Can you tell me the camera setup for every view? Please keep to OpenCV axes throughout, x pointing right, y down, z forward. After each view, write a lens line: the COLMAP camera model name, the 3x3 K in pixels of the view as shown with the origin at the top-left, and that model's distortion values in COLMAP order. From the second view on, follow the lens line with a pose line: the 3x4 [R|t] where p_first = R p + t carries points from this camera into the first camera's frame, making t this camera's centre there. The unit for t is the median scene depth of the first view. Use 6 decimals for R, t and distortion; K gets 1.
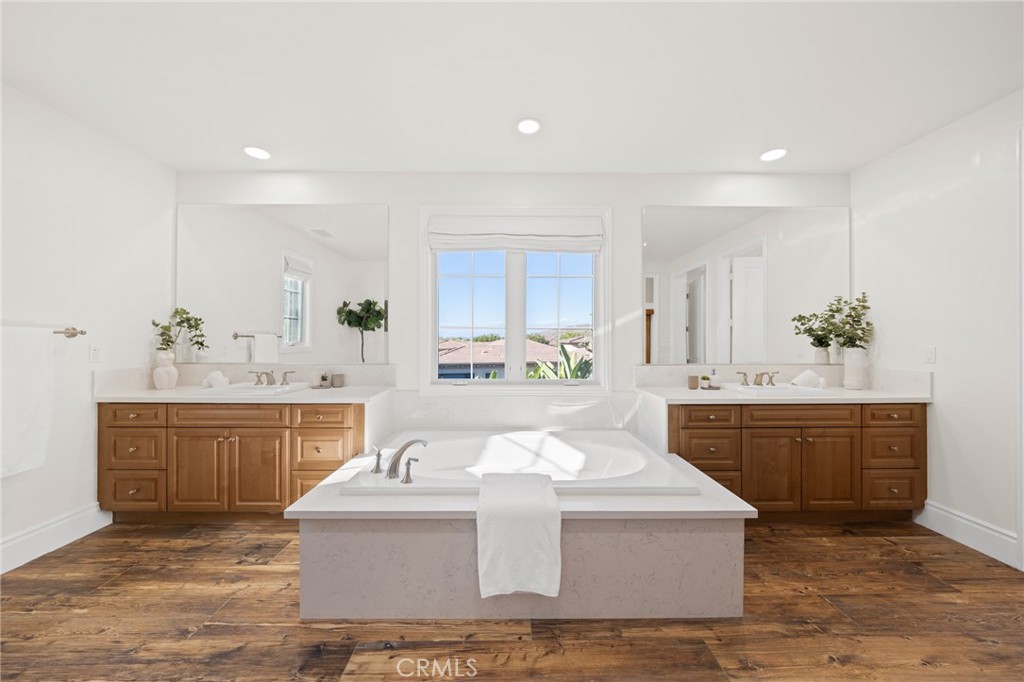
lens RADIAL K [[345.4, 0, 511.8], [0, 345.4, 338.0], [0, 0, 1]] dist [-0.002897, -0.000141]
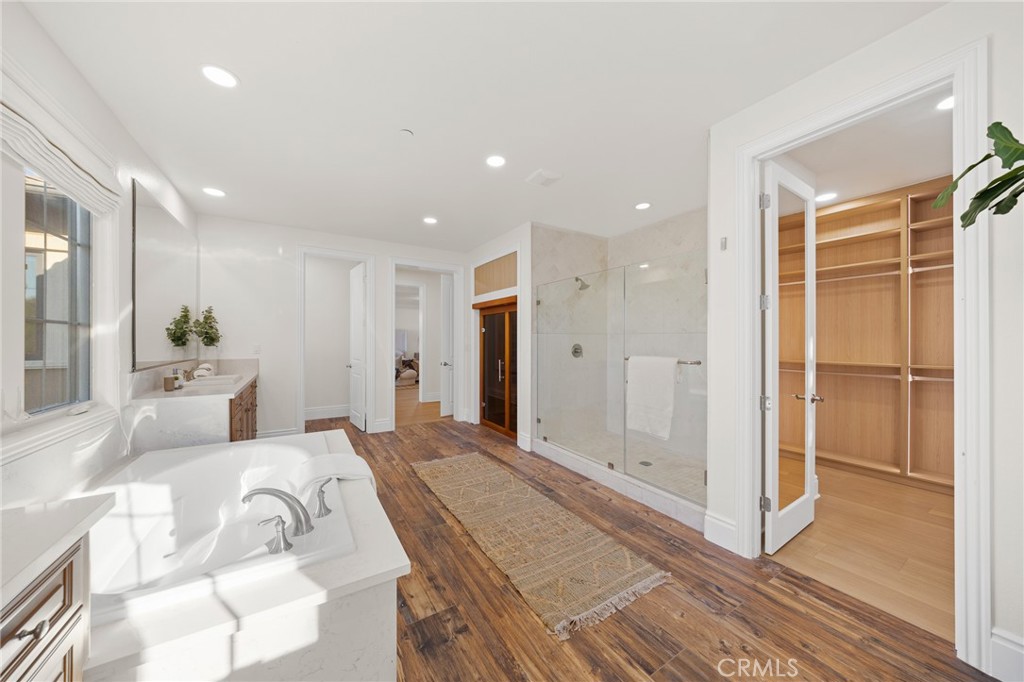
lens RADIAL K [[345.4, 0, 511.8], [0, 345.4, 338.0], [0, 0, 1]] dist [-0.002897, -0.000141]
pose [[-0.519530, 0.003955, 0.854443, -0.962629], [-0.002792, 0.999976, -0.006326, 0.002096], [-0.854448, -0.005672, -0.519506, 0.808171]]
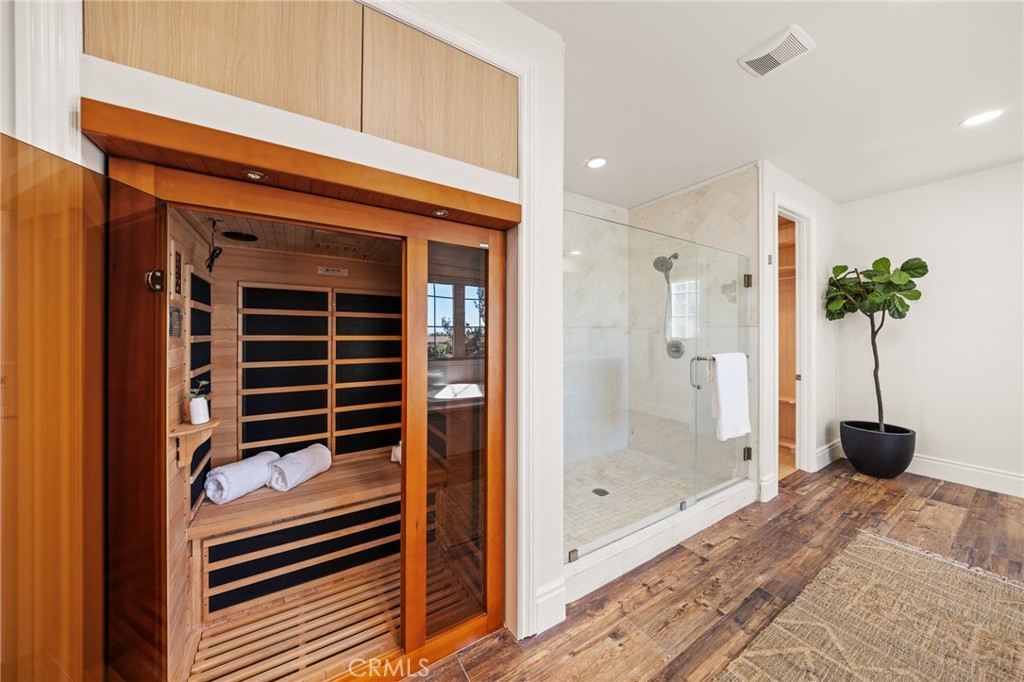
lens RADIAL K [[345.2, 0, 510.9], [0, 345.2, 335.1], [0, 0, 1]] dist [-0.001796, 0.000447]
pose [[-0.846711, 0.000323, -0.532052, 0.919723], [0.001559, 0.999997, -0.001873, -0.001574], [0.532050, -0.002415, -0.846709, 0.363370]]
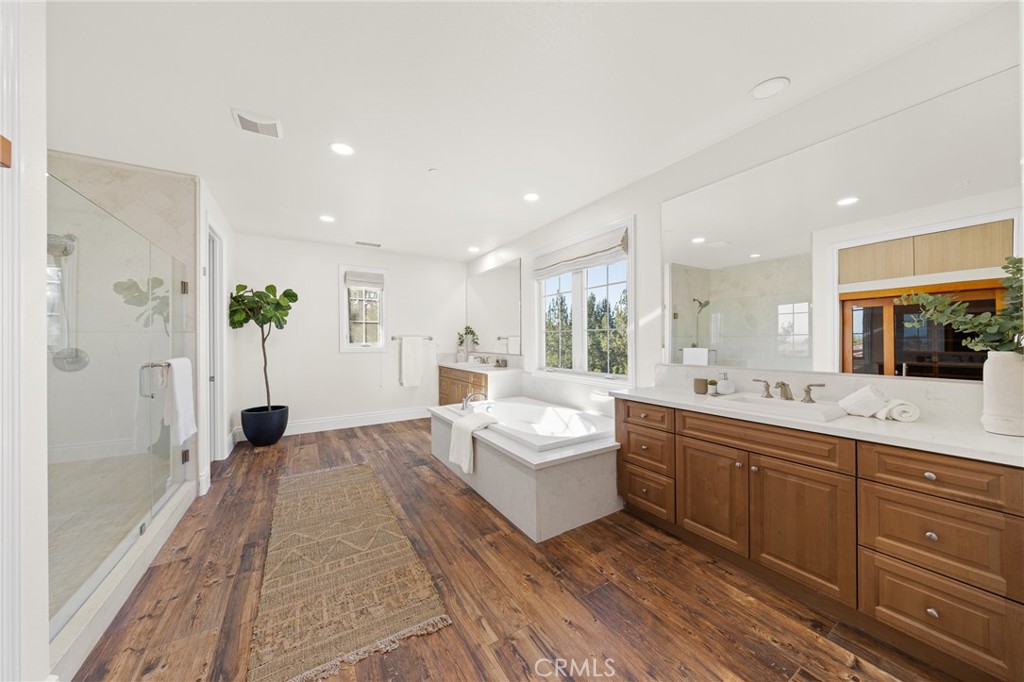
lens RADIAL K [[345.2, 0, 510.9], [0, 345.2, 335.1], [0, 0, 1]] dist [-0.001796, 0.000447]
pose [[0.515165, -0.017371, -0.856915, 1.239645], [0.008547, 0.999849, -0.015130, 0.006558], [0.857049, 0.000470, 0.515235, 0.145162]]
